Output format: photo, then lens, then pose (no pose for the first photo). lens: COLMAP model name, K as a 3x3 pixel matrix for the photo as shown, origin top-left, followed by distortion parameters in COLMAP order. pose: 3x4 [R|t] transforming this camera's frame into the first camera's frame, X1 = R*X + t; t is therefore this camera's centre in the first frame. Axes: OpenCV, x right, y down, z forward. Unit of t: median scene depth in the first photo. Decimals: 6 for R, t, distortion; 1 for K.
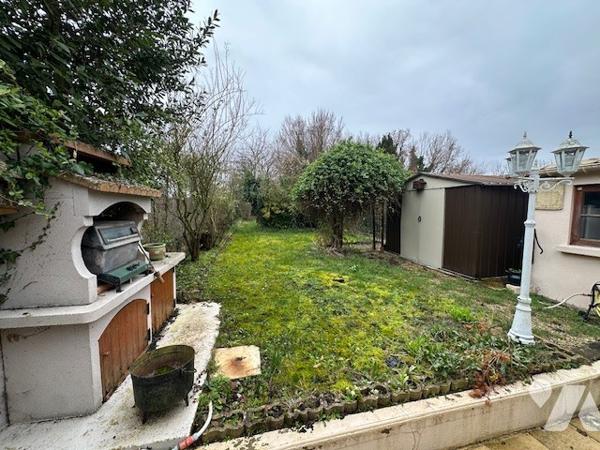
lens RADIAL K [[239.3, 0, 304.1], [0, 239.3, 225.1], [0, 0, 1]] dist [-0.004000, -0.000222]
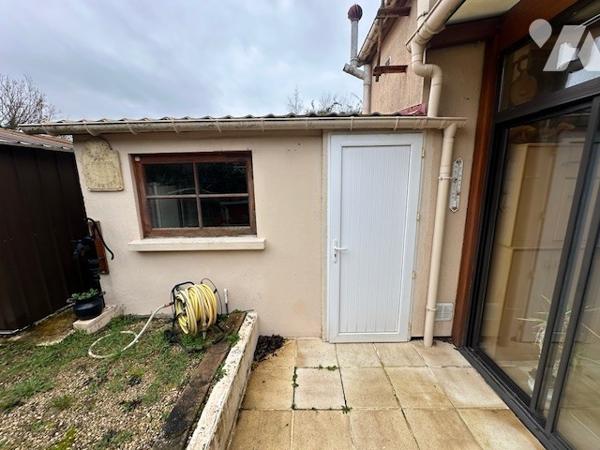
lens RADIAL K [[239.3, 0, 301.7], [0, 239.3, 225.2], [0, 0, 1]] dist [-0.004000, -0.000222]
pose [[0.263997, -0.184905, 0.946634, 0.380156], [0.092488, 0.981783, 0.165977, -0.022796], [-0.960079, 0.043735, 0.276290, 0.229747]]
